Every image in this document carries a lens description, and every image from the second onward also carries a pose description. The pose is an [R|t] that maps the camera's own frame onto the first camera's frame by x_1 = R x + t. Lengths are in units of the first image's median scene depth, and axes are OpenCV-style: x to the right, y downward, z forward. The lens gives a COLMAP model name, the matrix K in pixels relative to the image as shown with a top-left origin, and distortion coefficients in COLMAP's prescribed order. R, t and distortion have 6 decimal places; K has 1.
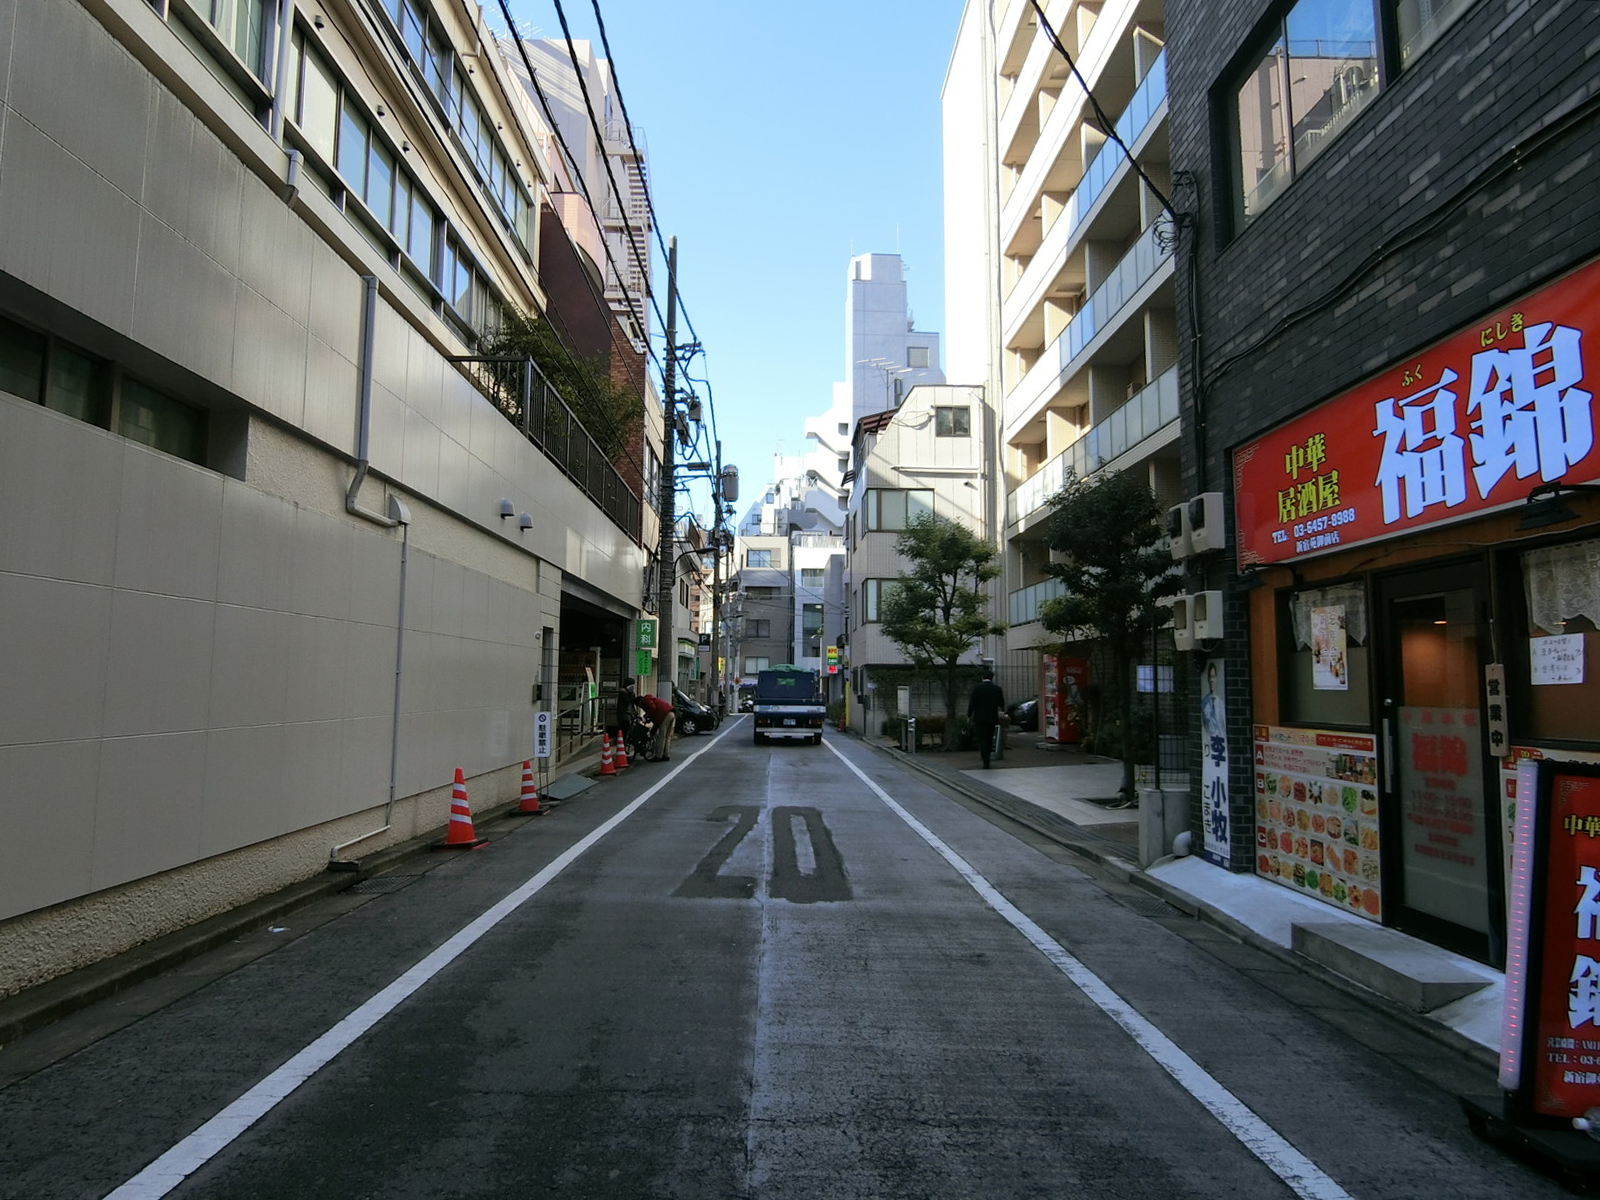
lens RADIAL K [[991.5, 0, 743.0], [0, 991.5, 605.4], [0, 0, 1]] dist [-0.010856, -0.004745]
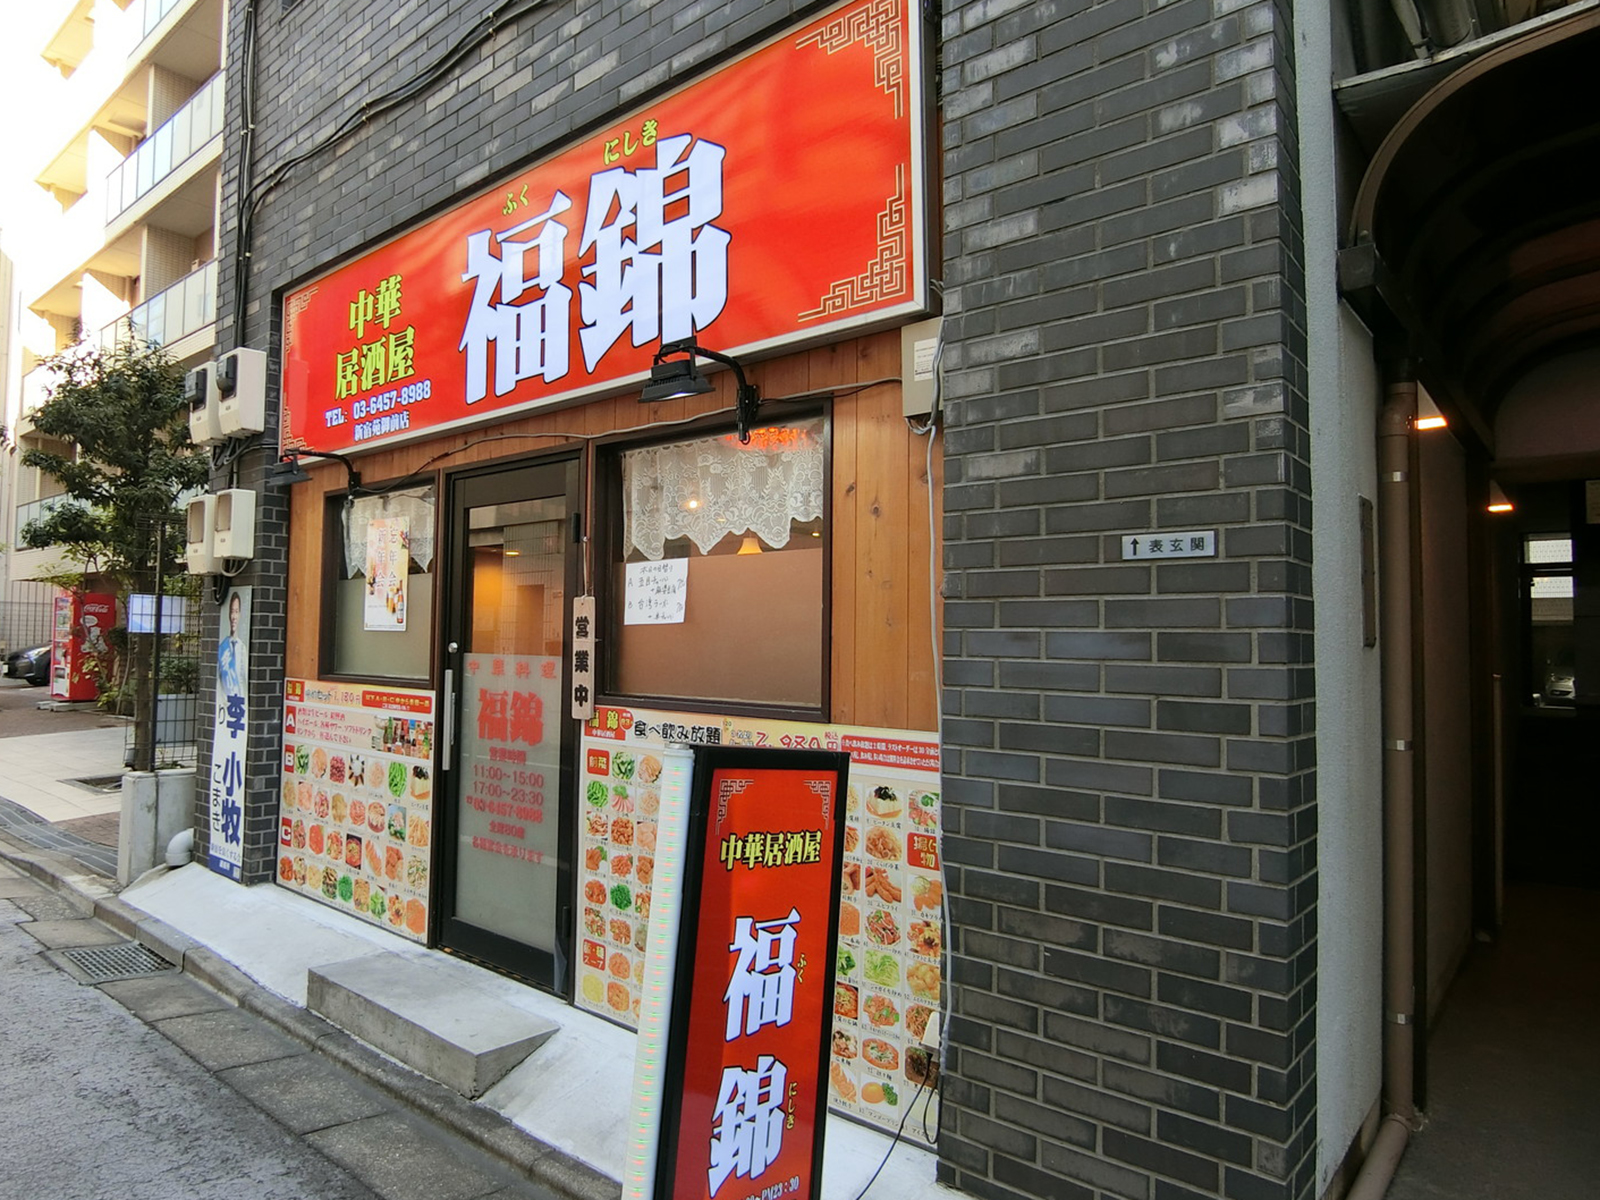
lens RADIAL K [[991.5, 0, 743.0], [0, 991.5, 605.4], [0, 0, 1]] dist [-0.010856, -0.004745]
pose [[0.643516, 0.034819, 0.764640, 0.209284], [-0.074866, 0.997038, 0.017605, 0.034855], [-0.761762, -0.068574, 0.644217, 0.333474]]
